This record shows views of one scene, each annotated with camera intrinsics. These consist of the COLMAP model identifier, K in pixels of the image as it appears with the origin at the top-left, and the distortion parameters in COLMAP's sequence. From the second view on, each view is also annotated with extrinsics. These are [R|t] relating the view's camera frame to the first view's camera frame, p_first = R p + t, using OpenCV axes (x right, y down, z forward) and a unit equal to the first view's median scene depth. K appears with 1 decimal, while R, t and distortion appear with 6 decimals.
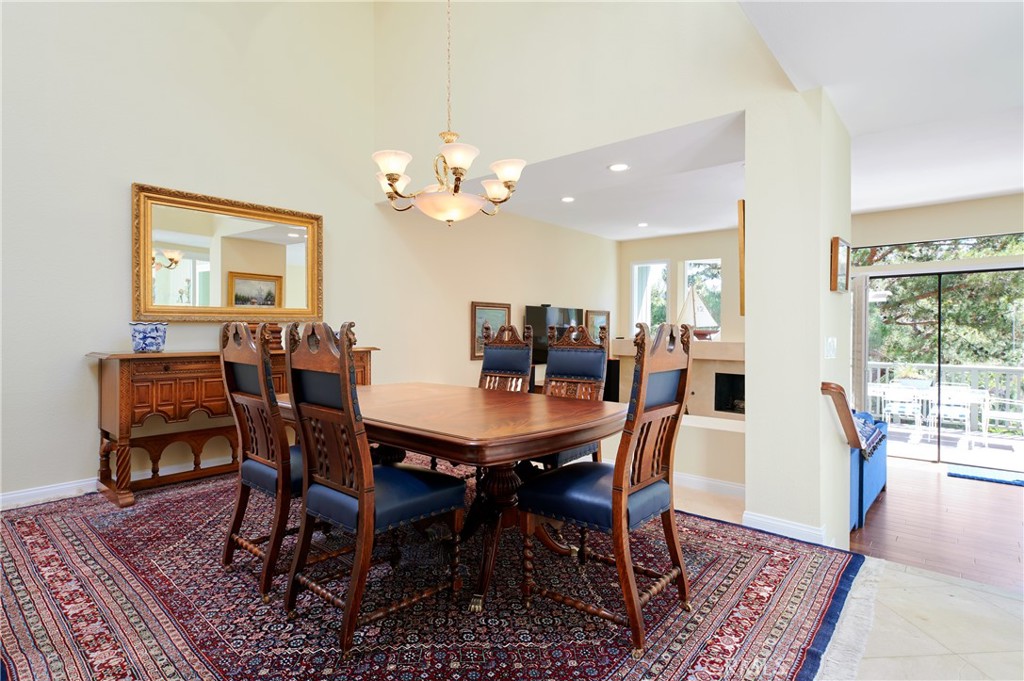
lens RADIAL K [[519.7, 0, 513.9], [0, 519.7, 332.2], [0, 0, 1]] dist [0.000613, 0.000026]
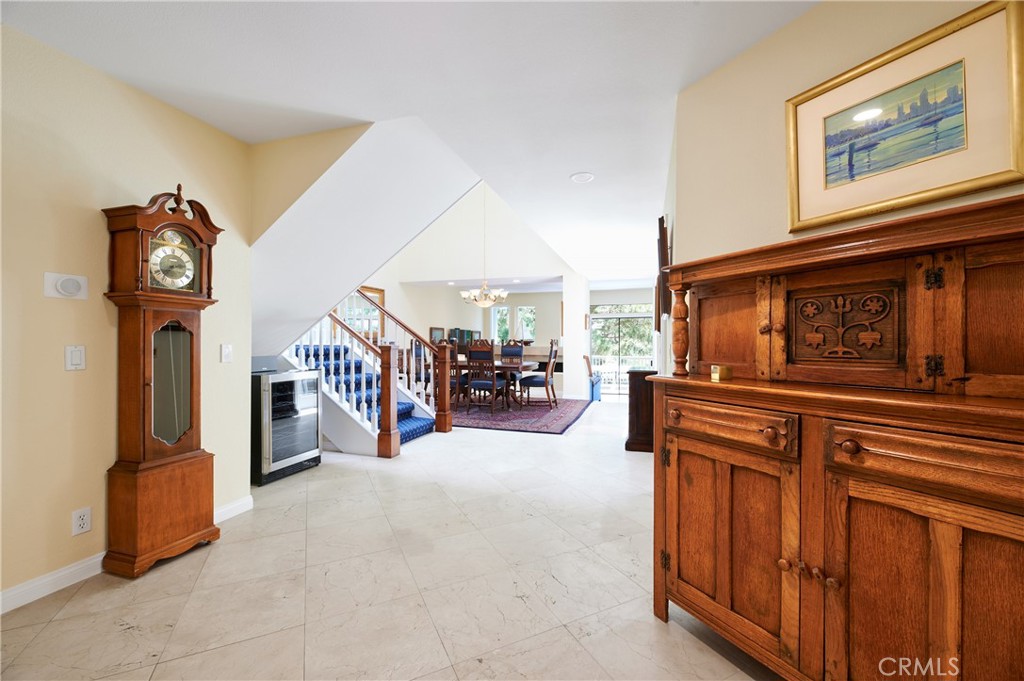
lens RADIAL K [[417.3, 0, 512.0], [0, 417.3, 340.5], [0, 0, 1]] dist [-0.000835, -0.000054]
pose [[0.922724, -0.001112, 0.385460, -0.396403], [0.002998, 0.999986, -0.004291, 0.001487], [-0.385450, 0.005115, 0.922715, -0.599777]]
